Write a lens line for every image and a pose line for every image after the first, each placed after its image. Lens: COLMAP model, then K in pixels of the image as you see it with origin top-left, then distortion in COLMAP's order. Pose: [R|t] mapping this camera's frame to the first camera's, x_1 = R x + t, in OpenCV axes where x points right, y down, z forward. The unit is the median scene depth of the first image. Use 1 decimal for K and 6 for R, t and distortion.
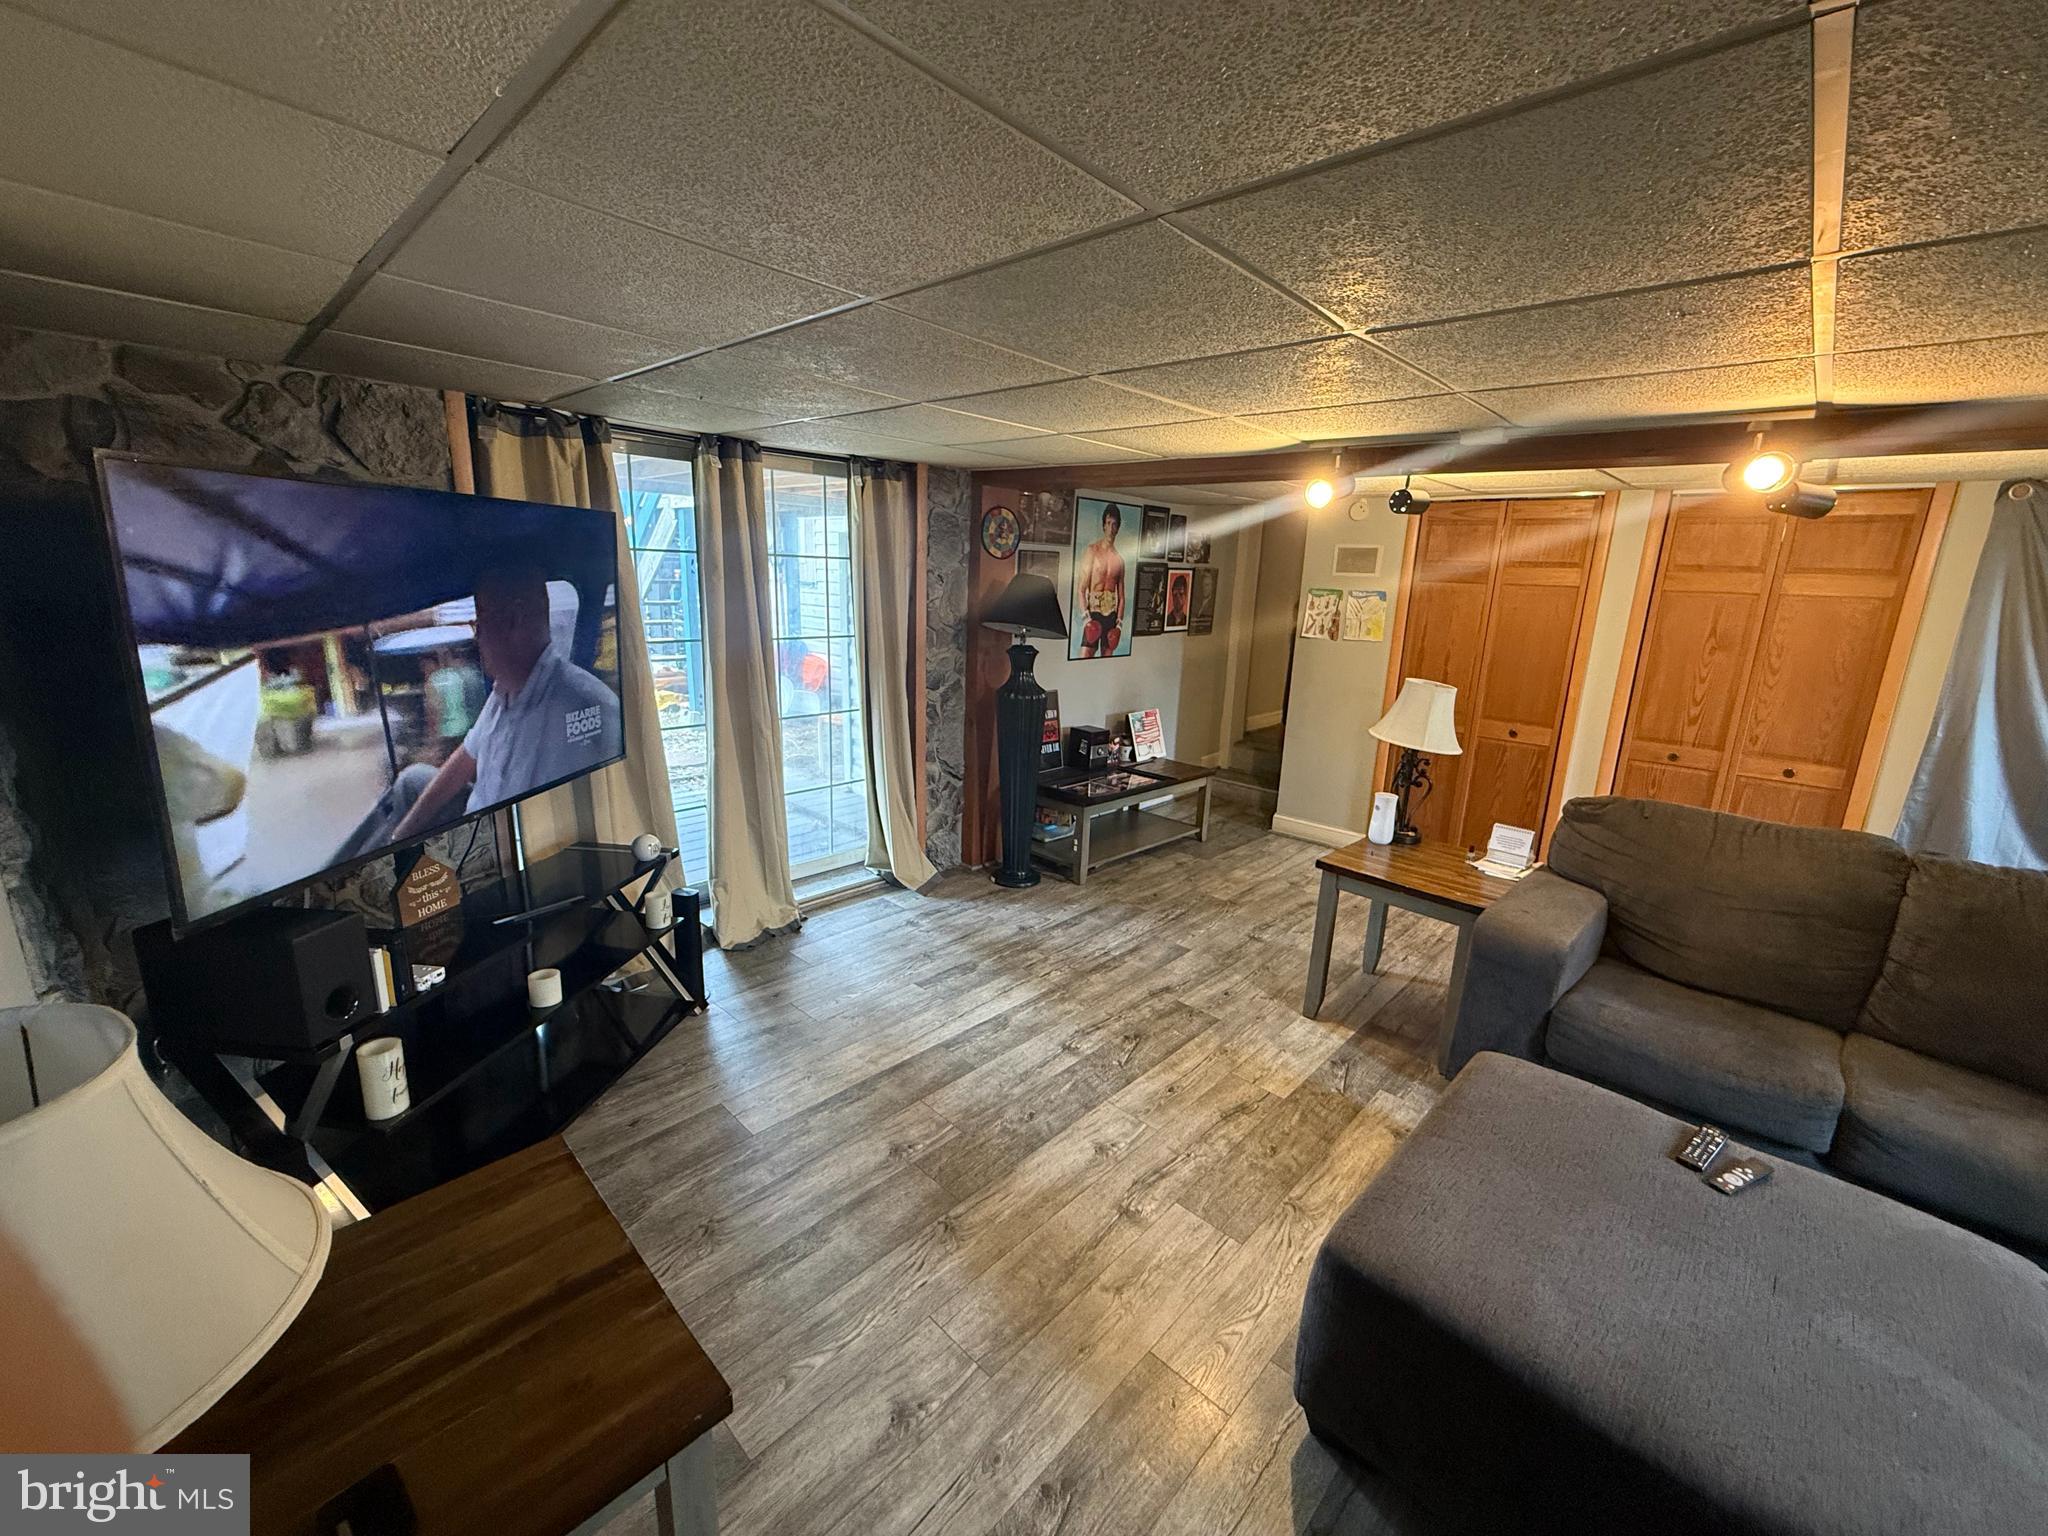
lens RADIAL K [[818.1, 0, 1017.7], [0, 818.1, 760.5], [0, 0, 1]] dist [-0.001454, 0.000501]
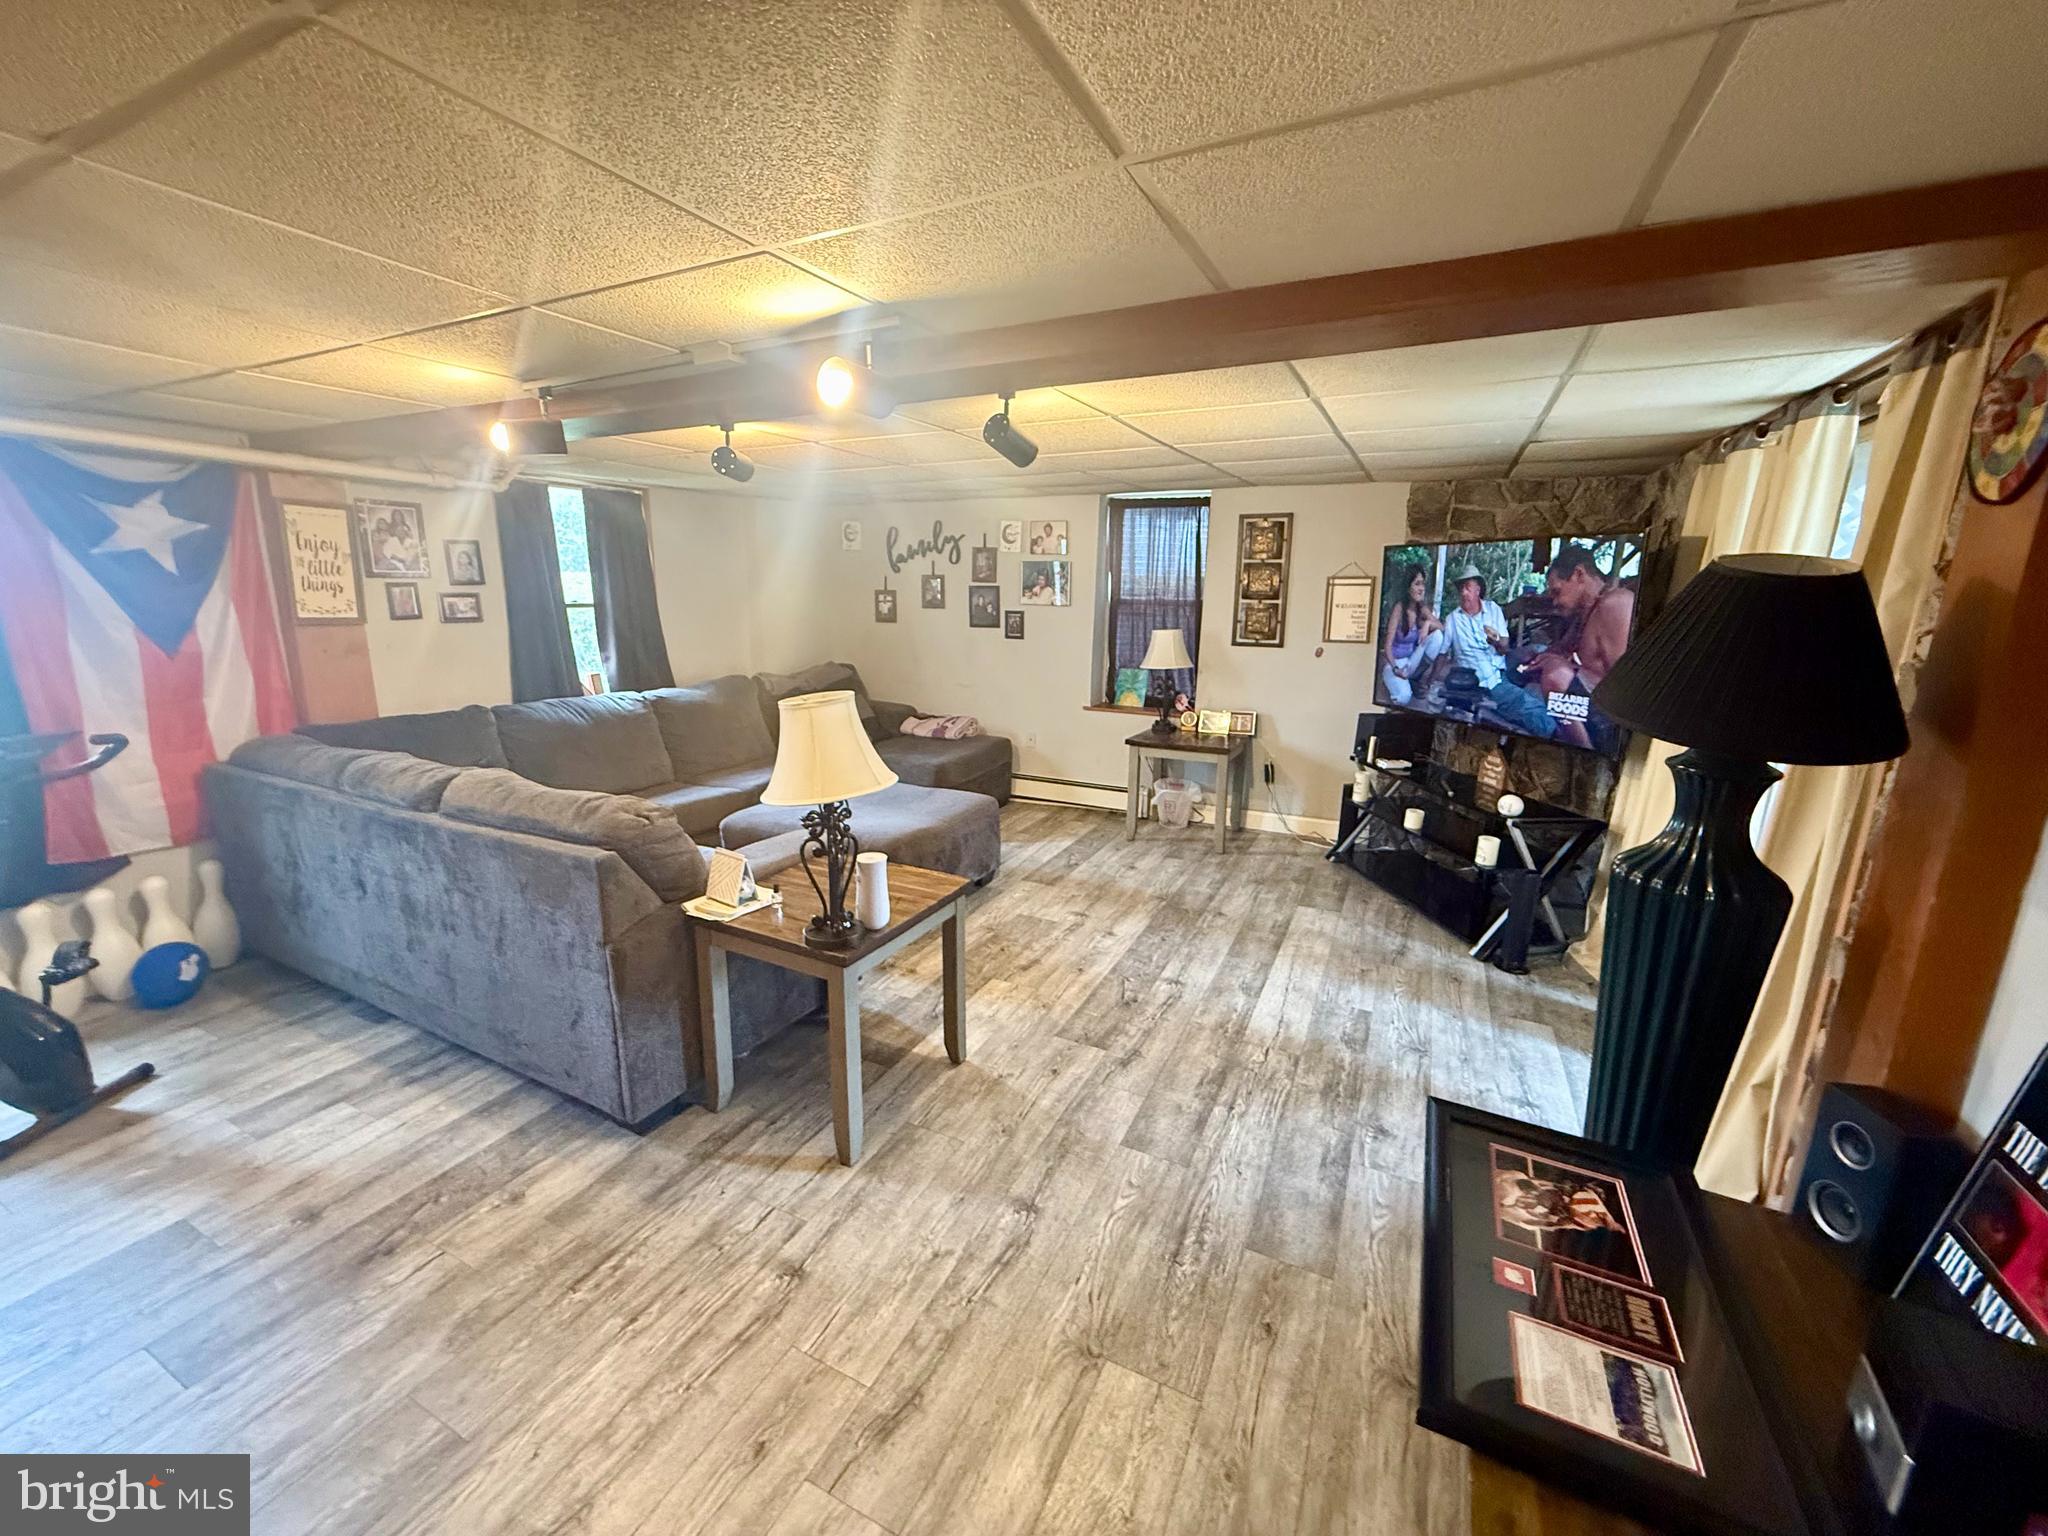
lens RADIAL K [[818.1, 0, 1016.5], [0, 818.1, 764.6], [0, 0, 1]] dist [-0.001454, 0.000501]
pose [[-0.955218, 0.014364, -0.295555, 0.505141], [-0.114042, 0.903790, 0.412503, -0.303578], [0.273045, 0.427735, -0.861678, 1.496231]]
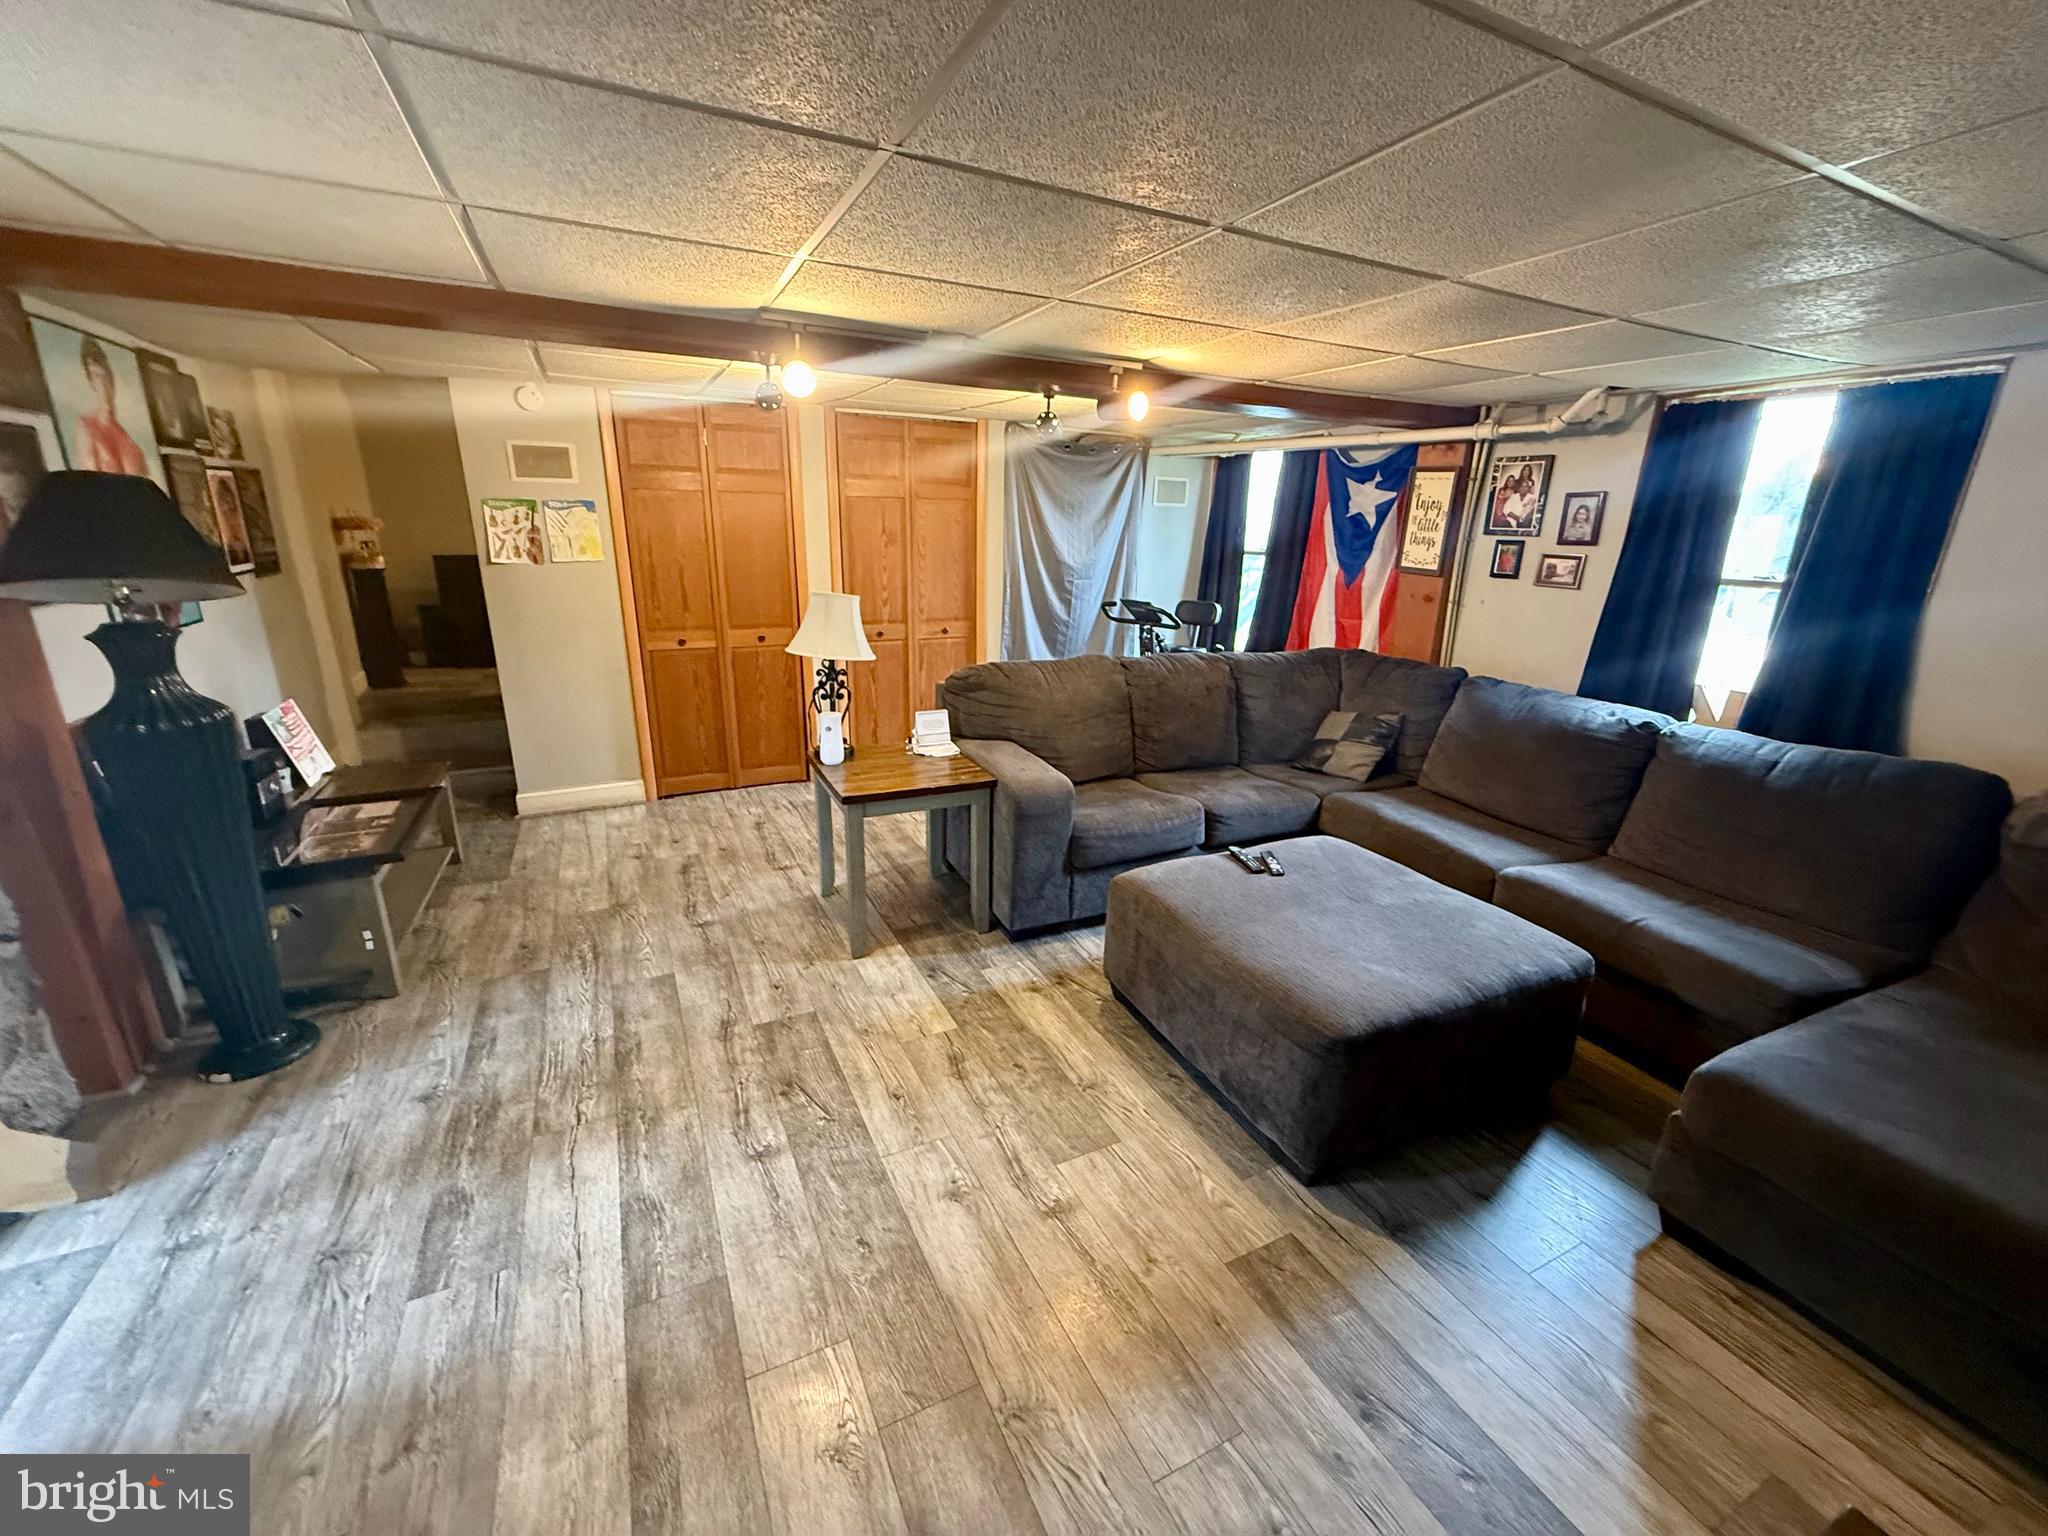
lens RADIAL K [[818.1, 0, 1020.1], [0, 818.1, 762.0], [0, 0, 1]] dist [-0.001454, 0.000501]
pose [[0.342464, -0.298184, 0.890957, -0.332537], [0.203882, 0.949289, 0.239339, -0.085170], [-0.917143, 0.099685, 0.385892, 0.401656]]
